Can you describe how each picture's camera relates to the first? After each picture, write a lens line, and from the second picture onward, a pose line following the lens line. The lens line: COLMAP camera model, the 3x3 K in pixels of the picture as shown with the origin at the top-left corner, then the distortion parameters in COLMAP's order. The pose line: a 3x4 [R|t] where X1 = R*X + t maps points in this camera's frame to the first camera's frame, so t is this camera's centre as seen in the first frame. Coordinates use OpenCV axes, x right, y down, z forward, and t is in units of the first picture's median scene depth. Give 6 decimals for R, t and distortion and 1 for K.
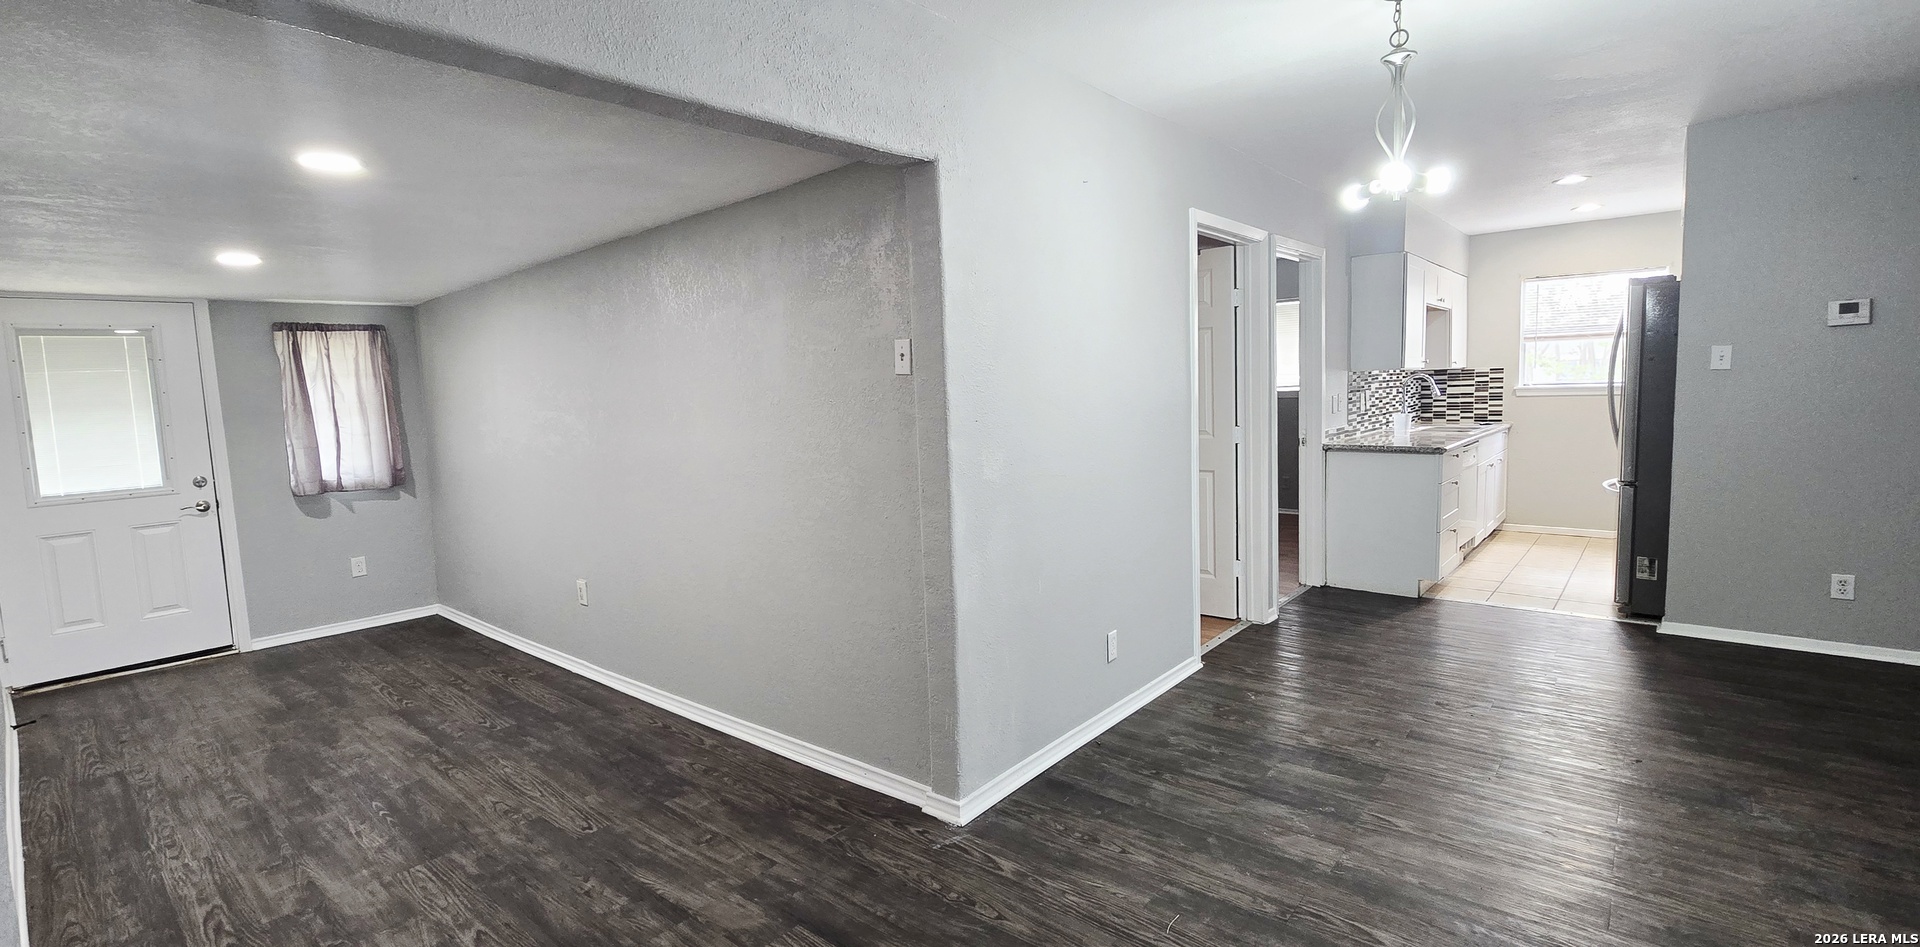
lens RADIAL K [[834.1, 0, 912.5], [0, 834.1, 465.0], [0, 0, 1]] dist [-0.001600, -0.000133]
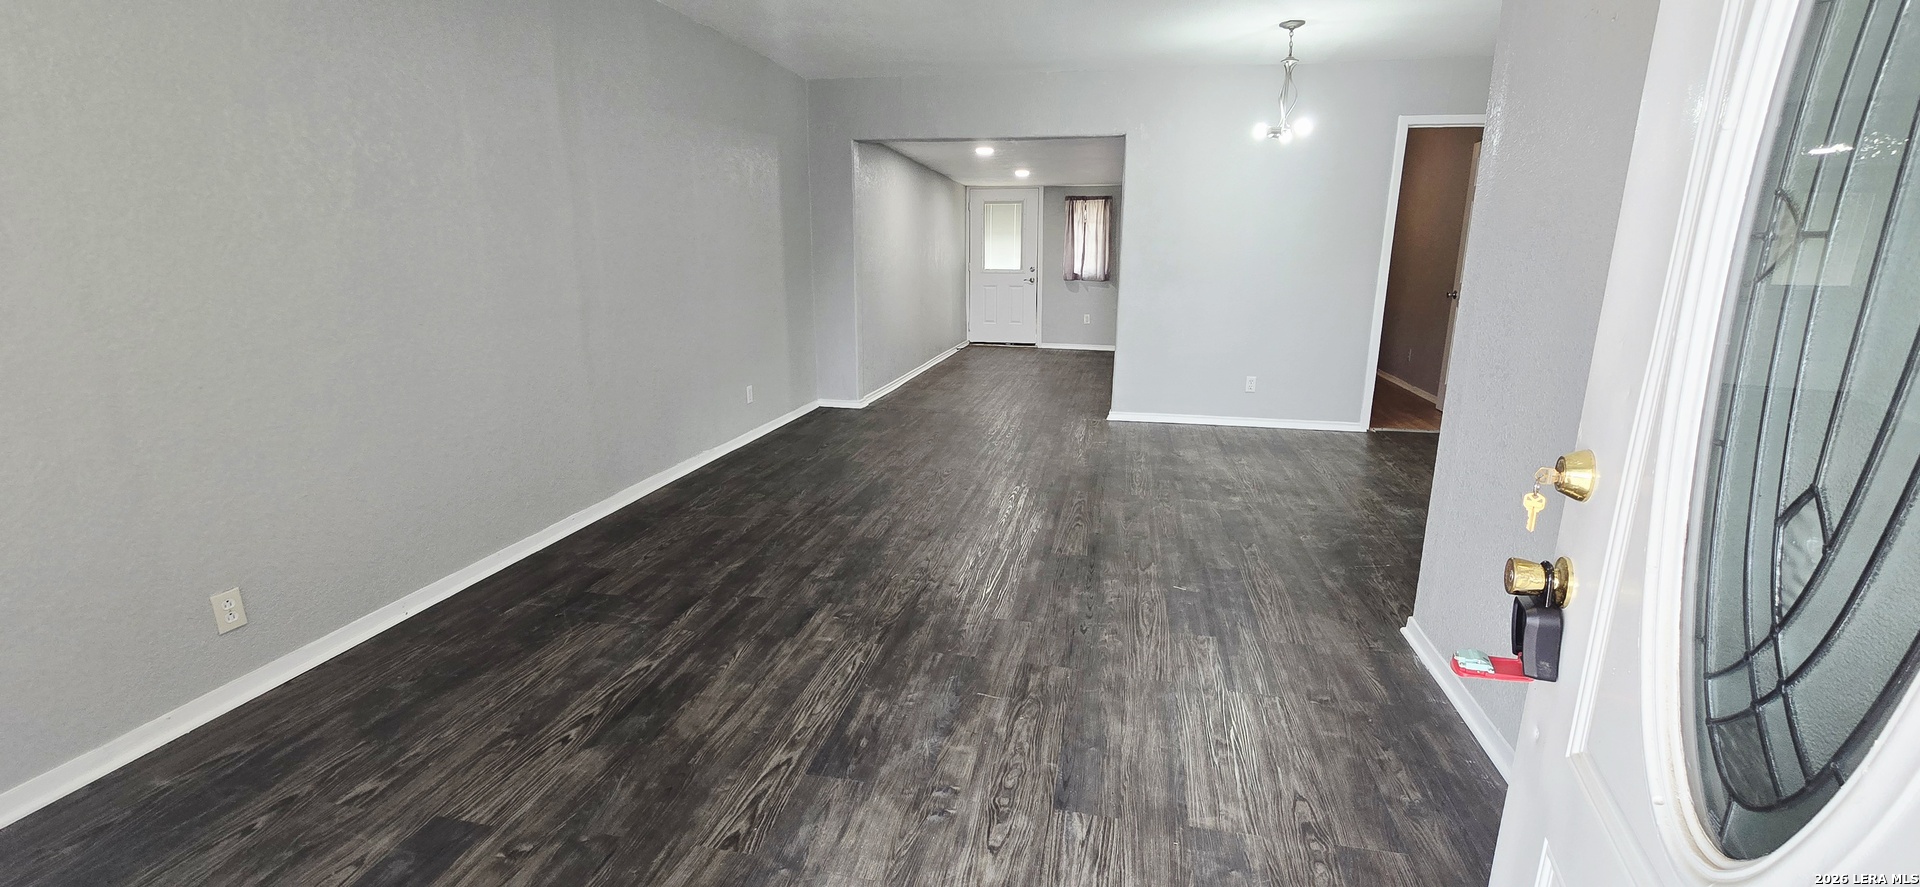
lens RADIAL K [[778.6, 0, 967.8], [0, 778.6, 438.6], [0, 0, 1]] dist [-0.007509, 0.001210]
pose [[0.511102, 0.242721, -0.824537, 0.839741], [-0.104314, 0.969725, 0.220800, 0.015949], [0.853166, -0.026841, 0.520948, -0.251034]]
